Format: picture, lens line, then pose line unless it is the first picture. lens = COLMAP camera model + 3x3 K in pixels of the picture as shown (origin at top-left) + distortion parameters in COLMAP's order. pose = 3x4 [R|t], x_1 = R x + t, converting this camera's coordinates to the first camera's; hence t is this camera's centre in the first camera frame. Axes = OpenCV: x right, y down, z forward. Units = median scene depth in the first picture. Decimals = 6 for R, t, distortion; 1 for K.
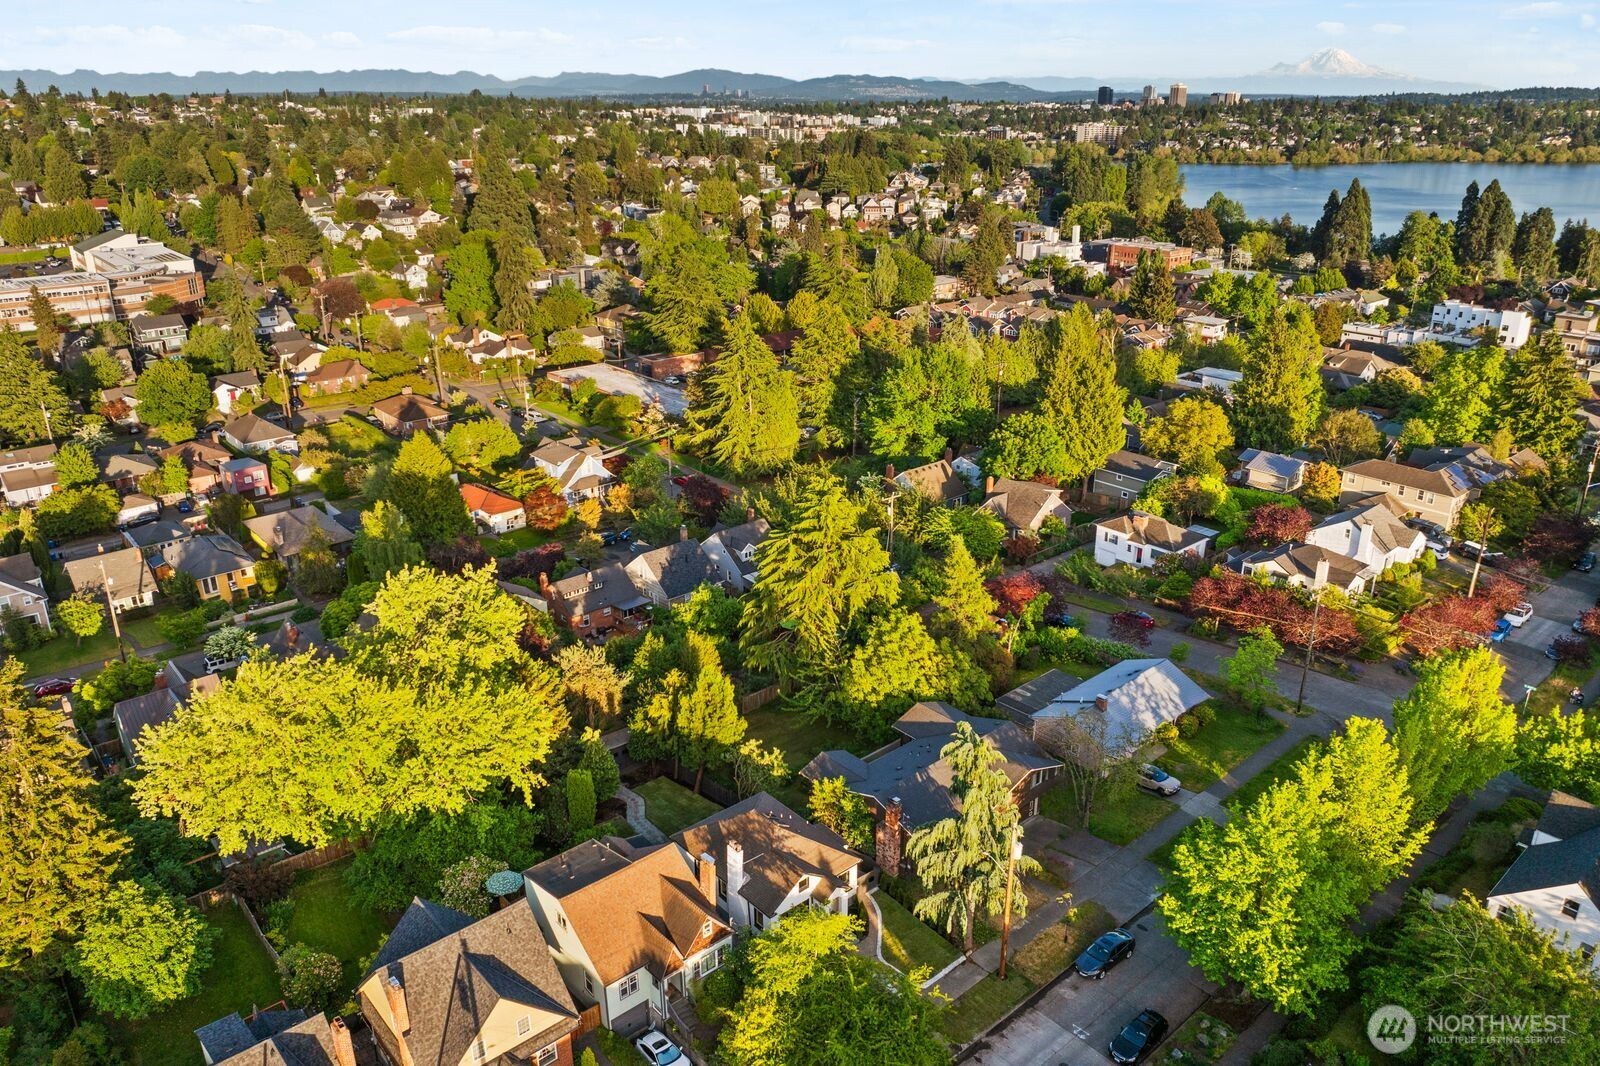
lens RADIAL K [[1117.2, 0, 800.0], [0, 1117.2, 533.0], [0, 0, 1]] dist [-0.035978, -0.002689]
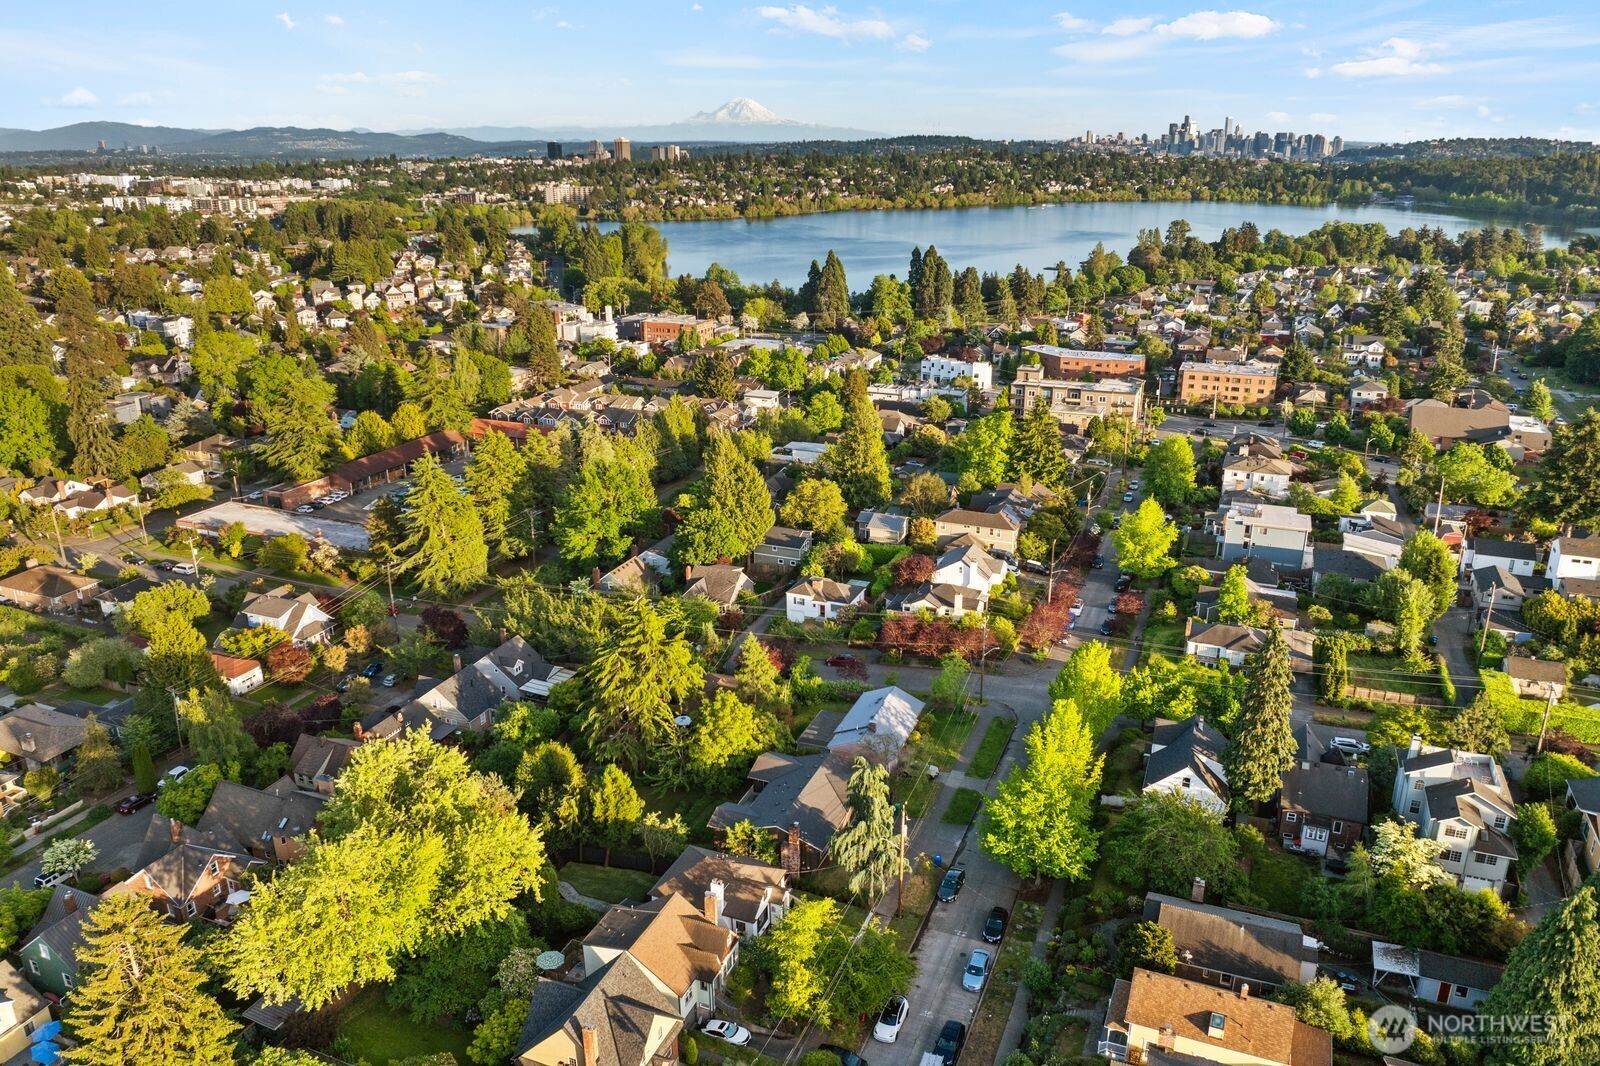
lens RADIAL K [[1117.2, 0, 800.0], [0, 1117.2, 533.0], [0, 0, 1]] dist [-0.035978, -0.002689]
pose [[0.894522, -0.146531, 0.422325, -0.202643], [0.163483, 0.986538, -0.003980, -0.054085], [-0.416056, 0.072603, 0.906436, -0.144171]]
